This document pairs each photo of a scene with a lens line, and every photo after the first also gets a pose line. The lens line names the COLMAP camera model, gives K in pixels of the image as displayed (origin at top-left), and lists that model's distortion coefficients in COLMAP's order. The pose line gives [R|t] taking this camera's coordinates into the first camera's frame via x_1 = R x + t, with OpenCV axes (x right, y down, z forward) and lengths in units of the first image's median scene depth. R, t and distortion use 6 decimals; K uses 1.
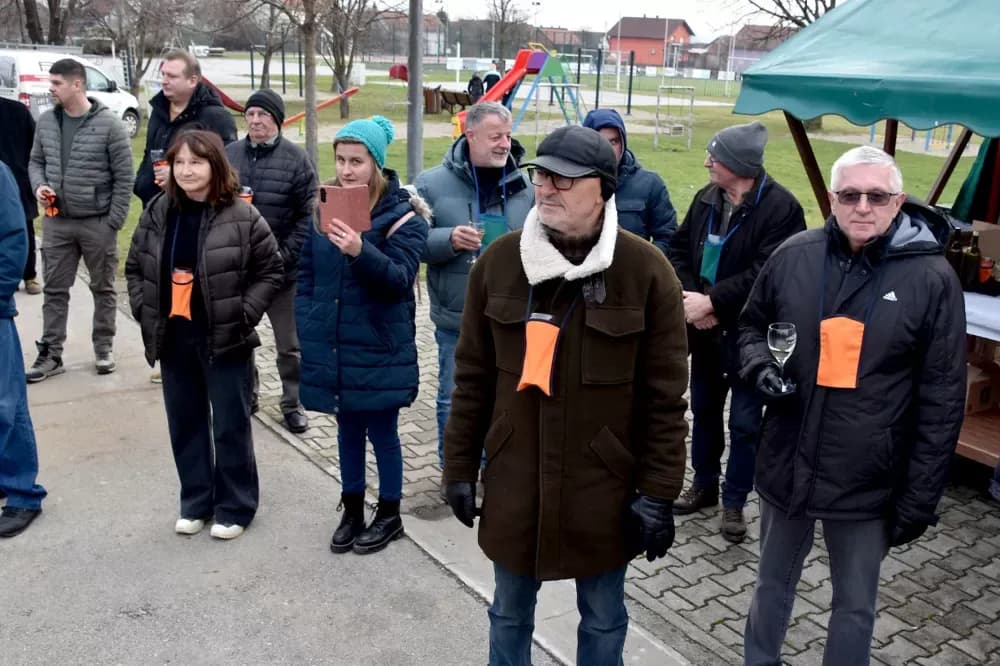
lens RADIAL K [[1251.7, 0, 498.8], [0, 1251.7, 350.5], [0, 0, 1]] dist [-0.015850, 0.040733]
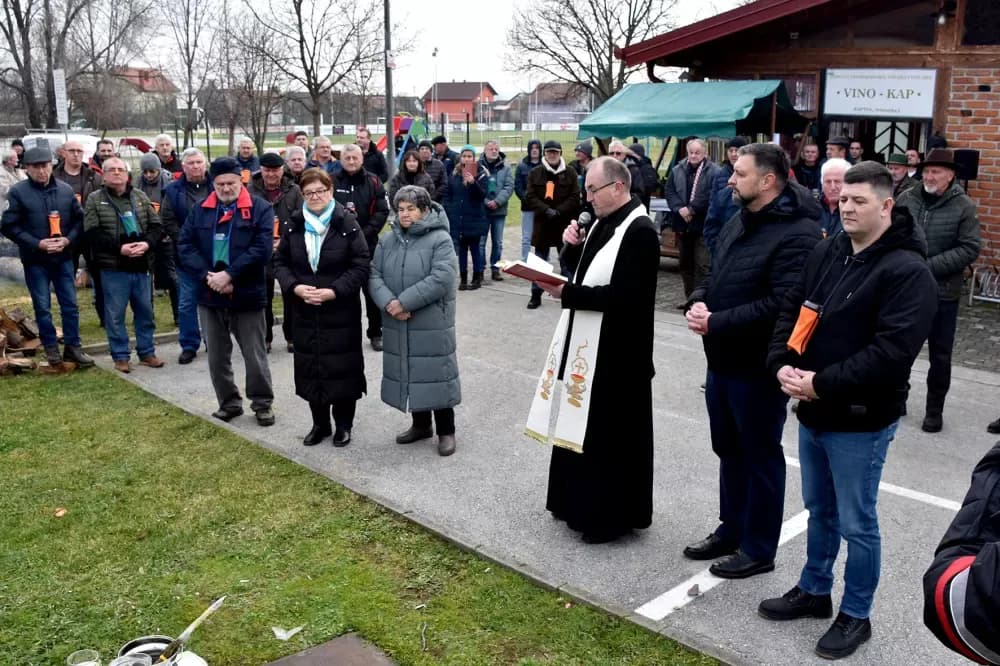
lens RADIAL K [[1251.7, 0, 498.8], [0, 1251.7, 350.5], [0, 0, 1]] dist [-0.015850, 0.040733]
pose [[0.985539, -0.077674, 0.150595, -0.087938], [0.084385, 0.995682, -0.038684, 0.074251], [-0.146940, 0.050832, 0.987838, -0.338557]]
